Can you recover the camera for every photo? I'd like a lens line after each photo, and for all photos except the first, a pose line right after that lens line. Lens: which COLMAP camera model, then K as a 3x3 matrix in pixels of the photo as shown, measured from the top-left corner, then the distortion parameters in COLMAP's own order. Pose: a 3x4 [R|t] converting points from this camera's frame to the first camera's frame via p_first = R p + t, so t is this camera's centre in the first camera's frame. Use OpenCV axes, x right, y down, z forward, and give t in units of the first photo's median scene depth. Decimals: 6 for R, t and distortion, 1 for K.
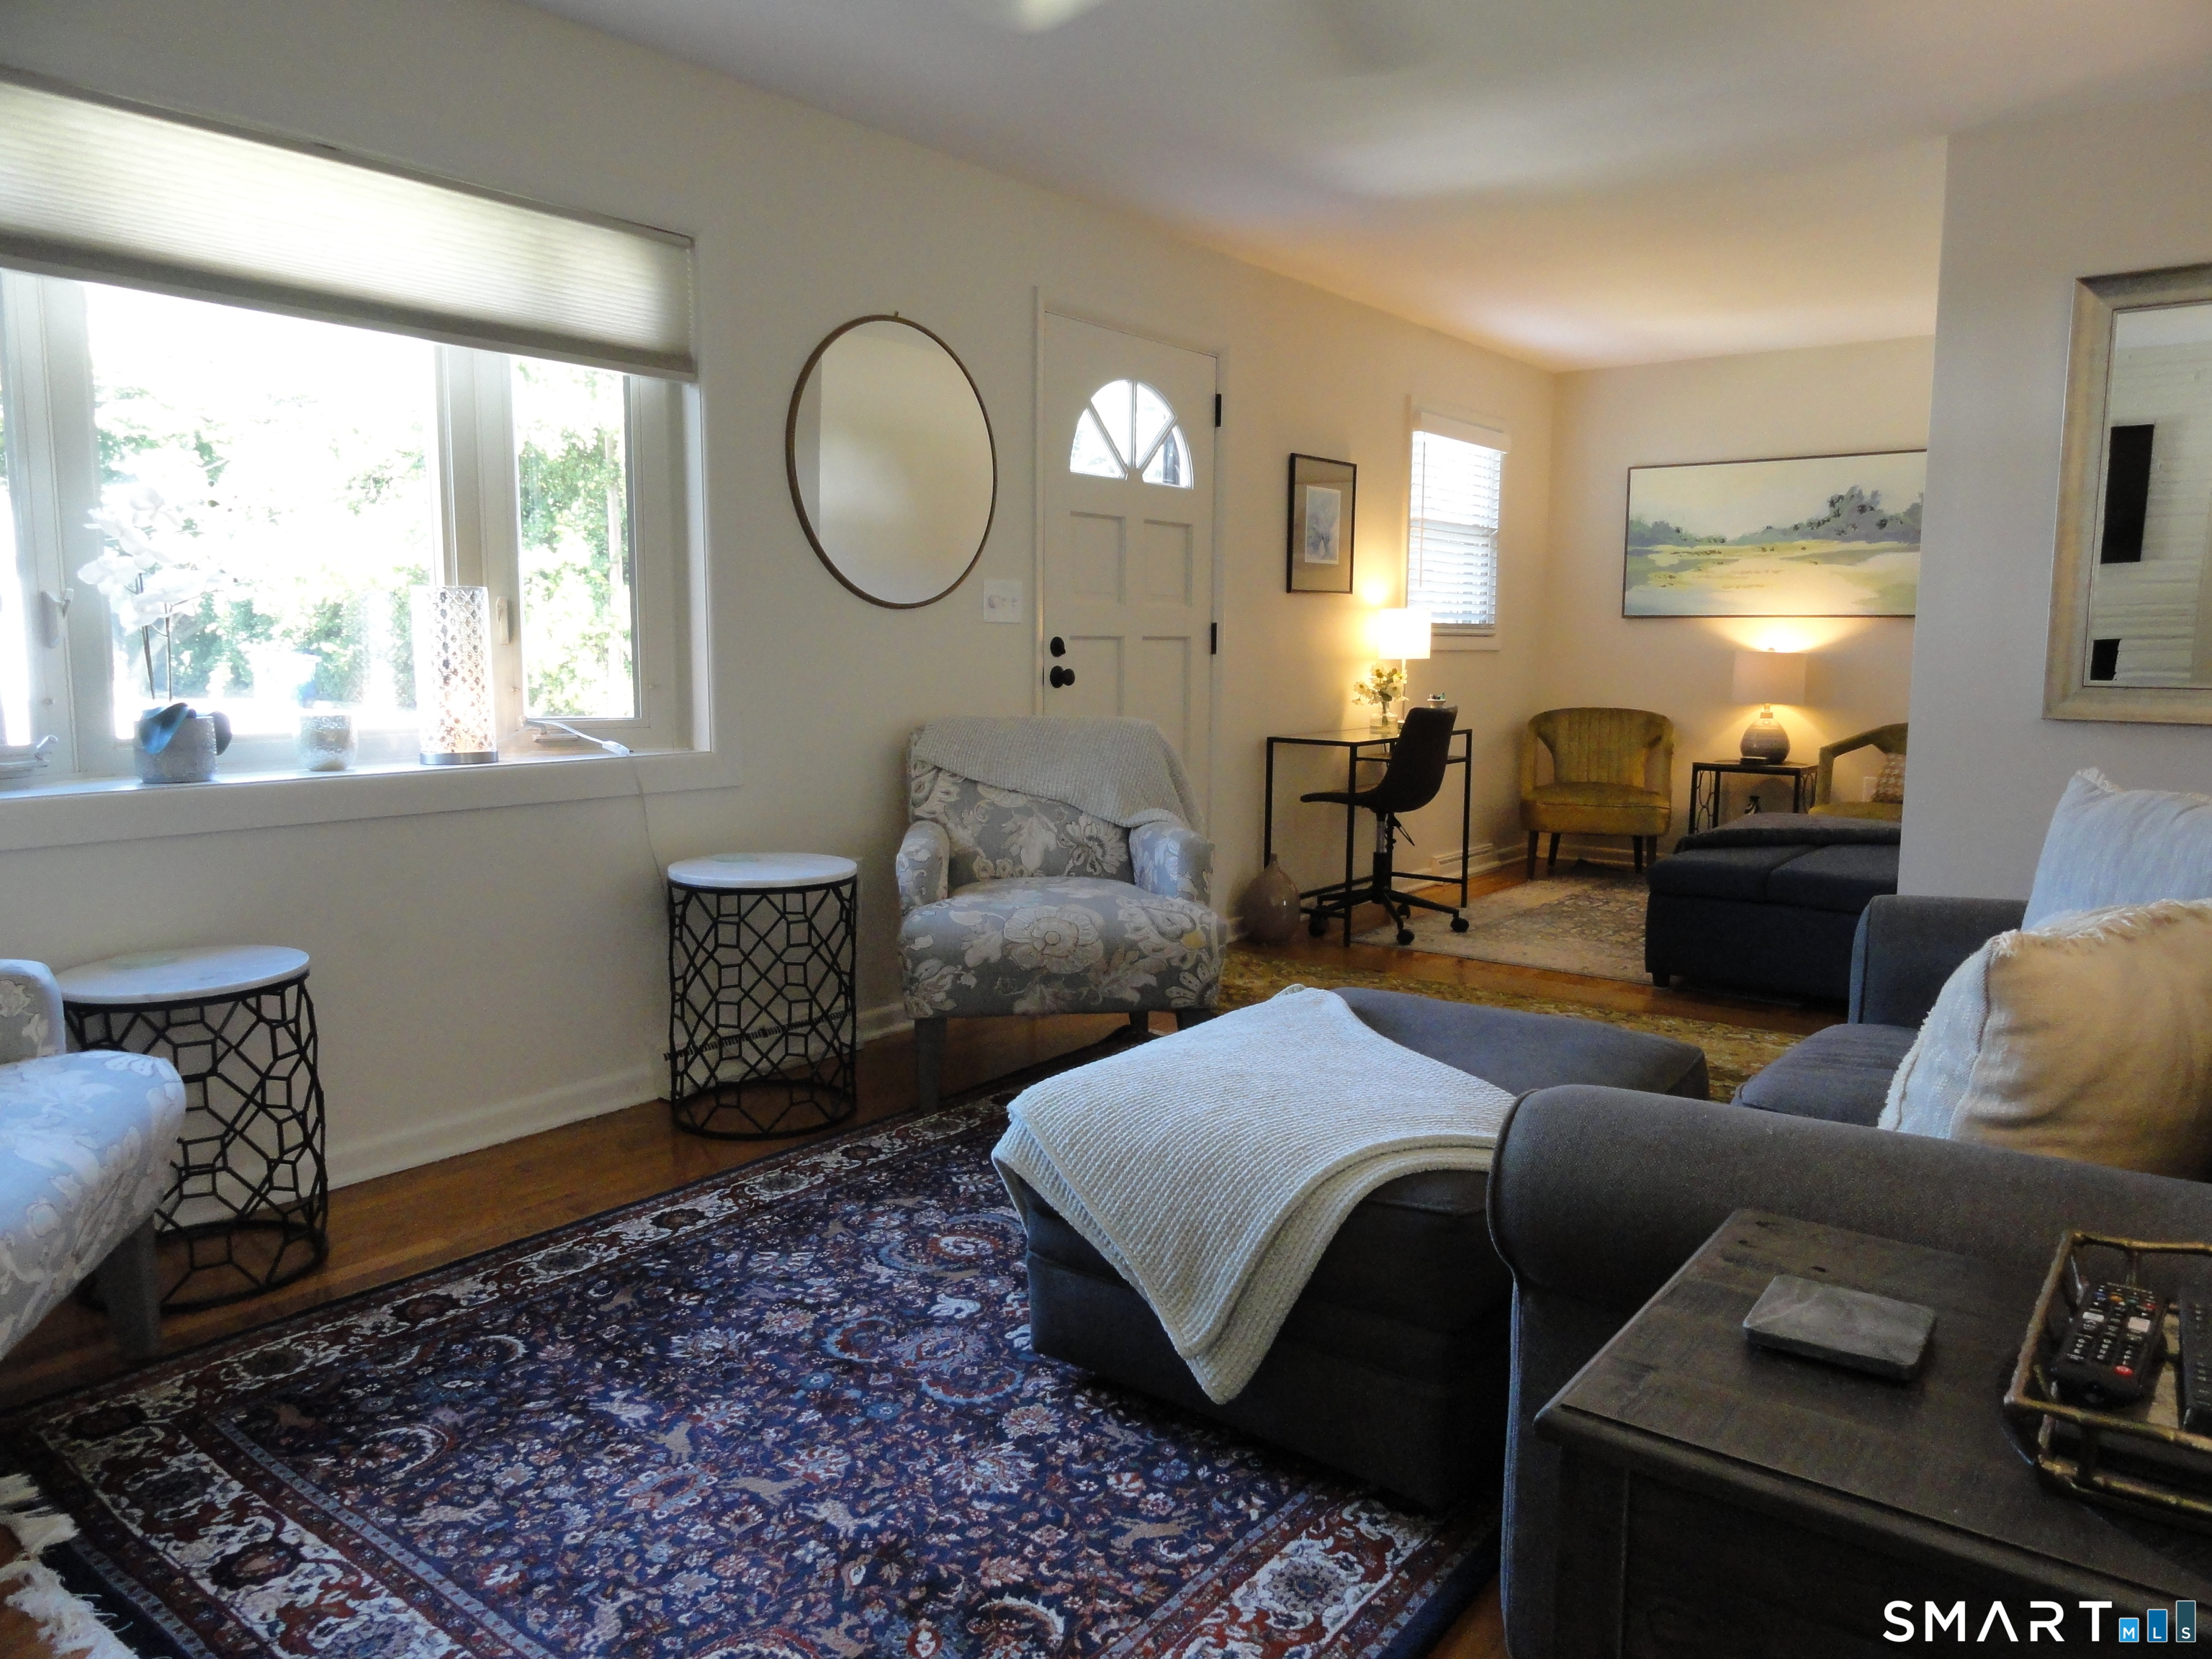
lens RADIAL K [[1538.0, 0, 1108.7], [0, 1538.0, 828.8], [0, 0, 1]] dist [-0.011862, 0.007473]
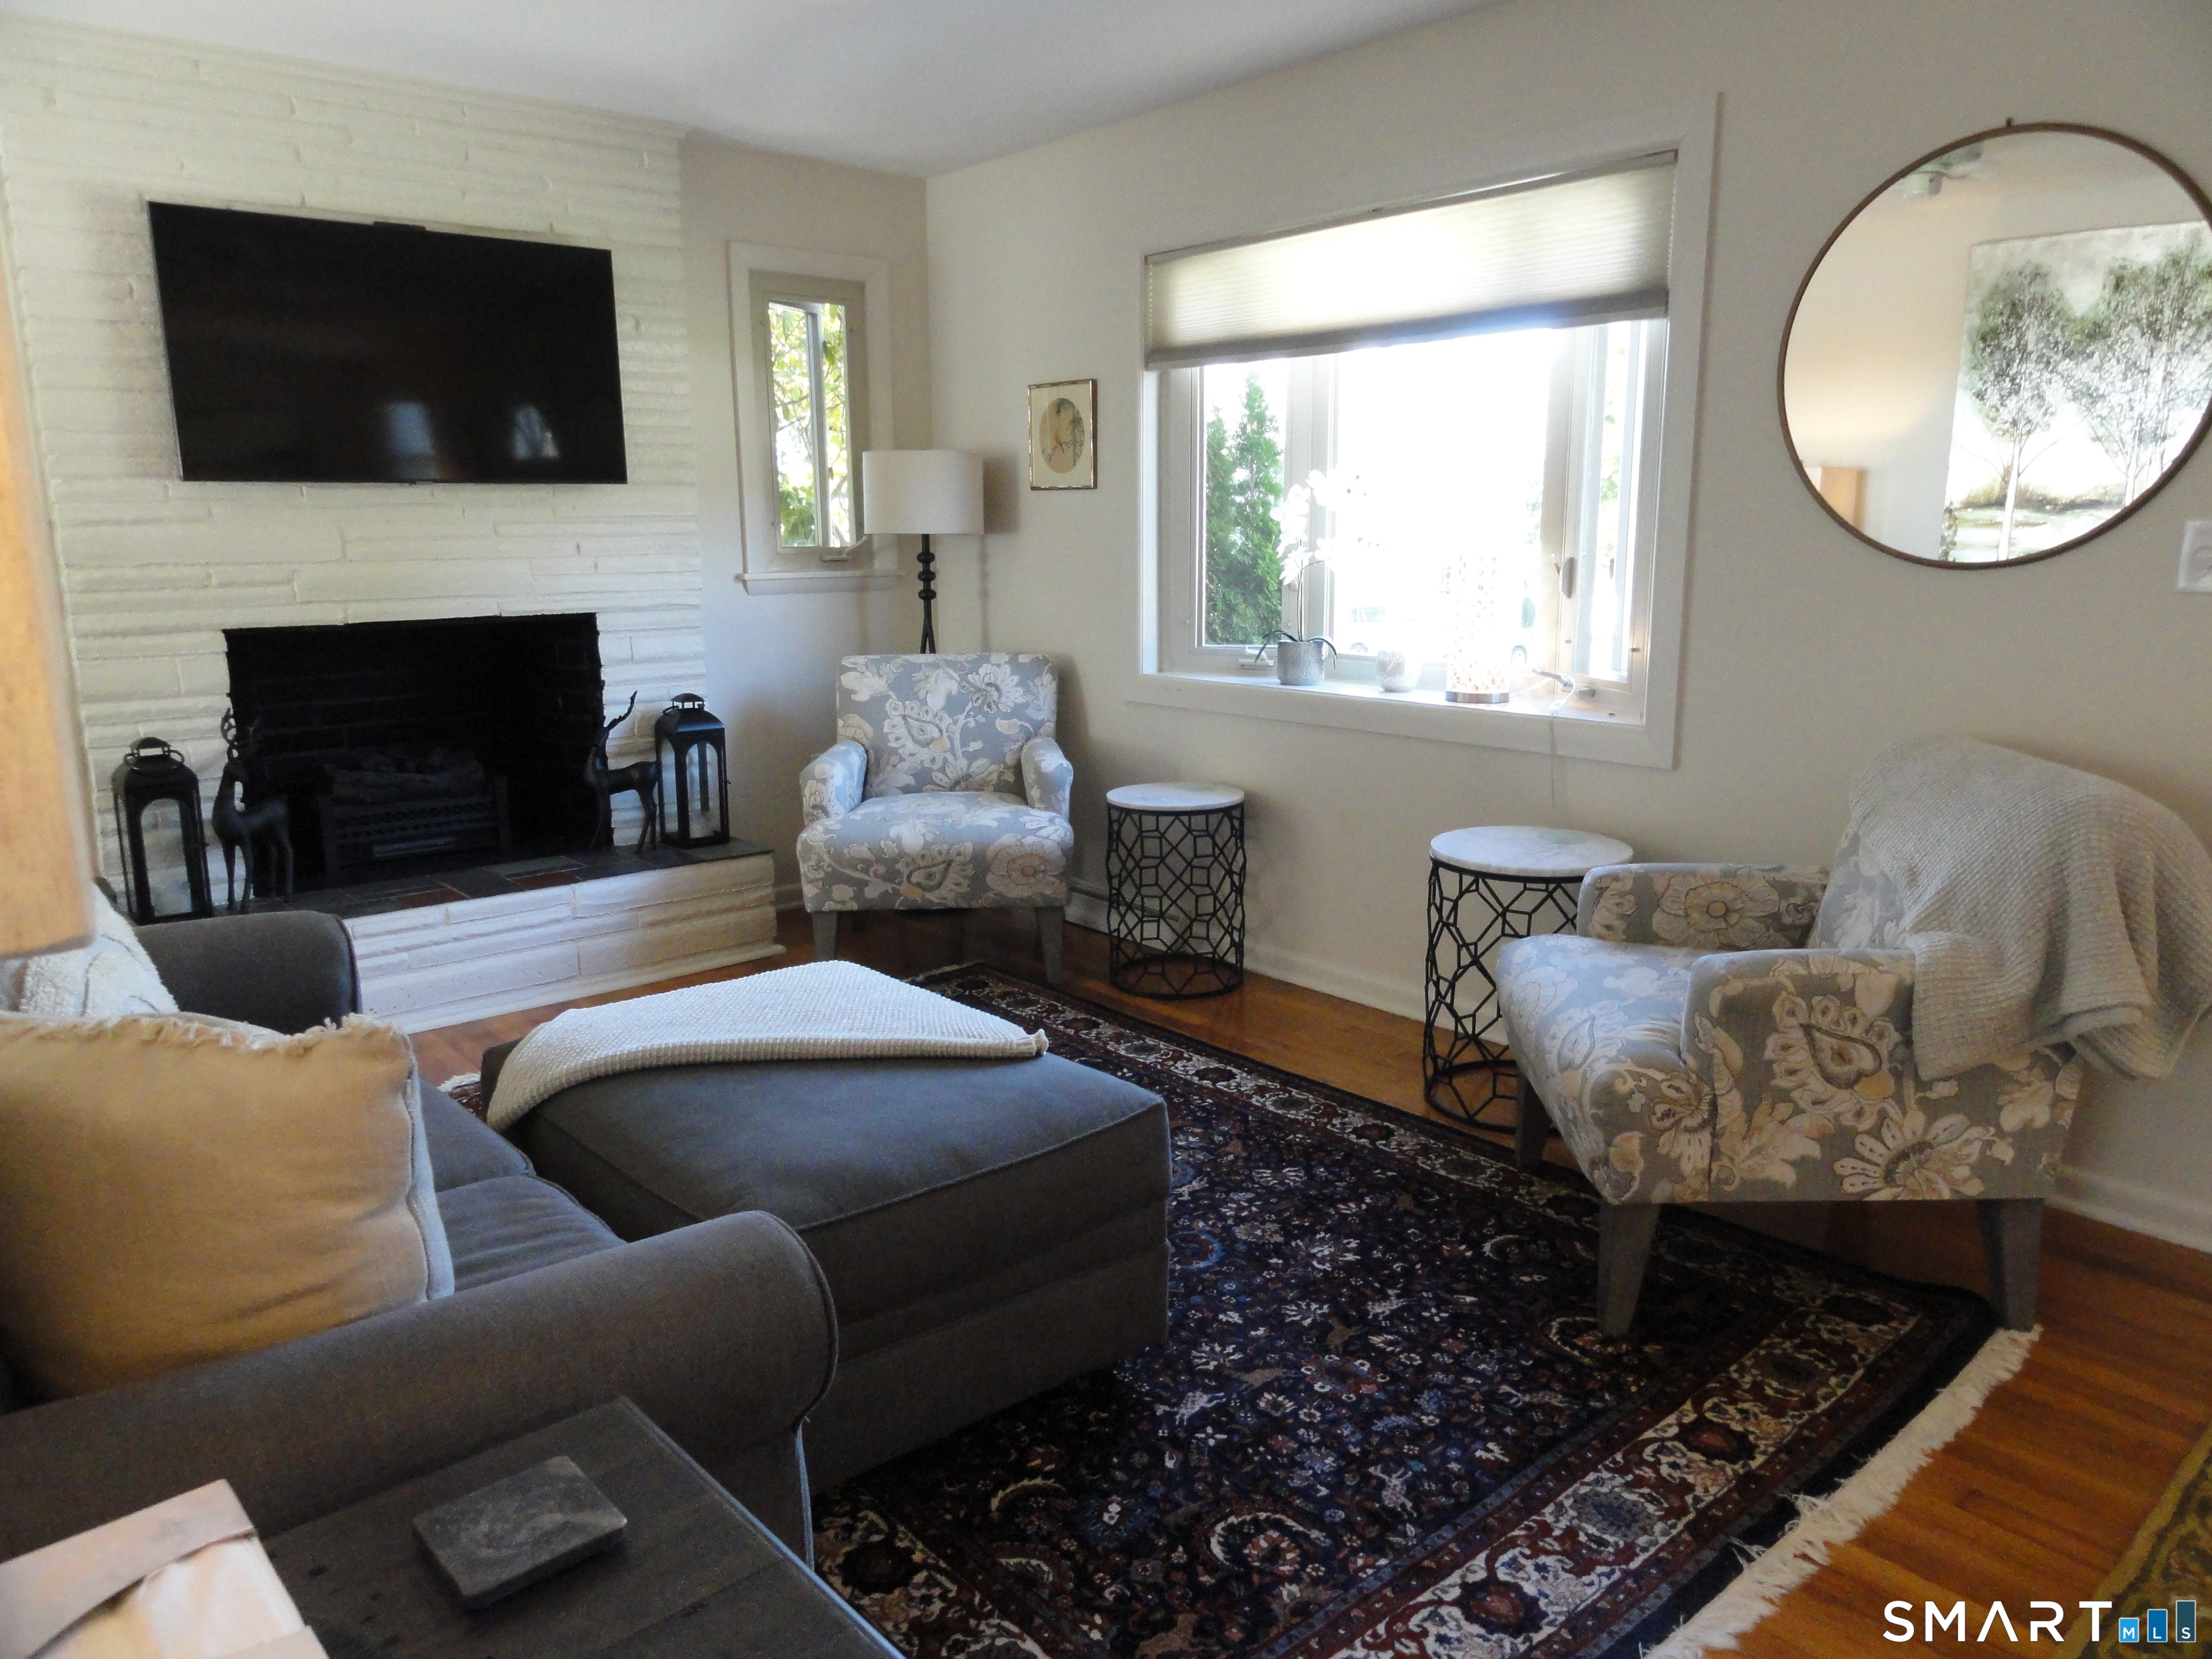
lens RADIAL K [[1538.0, 0, 1110.5], [0, 1538.0, 829.8], [0, 0, 1]] dist [-0.011862, 0.007473]
pose [[-0.211593, 0.191559, -0.958401, 0.823471], [-0.107466, 0.970098, 0.217623, -0.184618], [0.971432, 0.149043, -0.184680, 1.032951]]
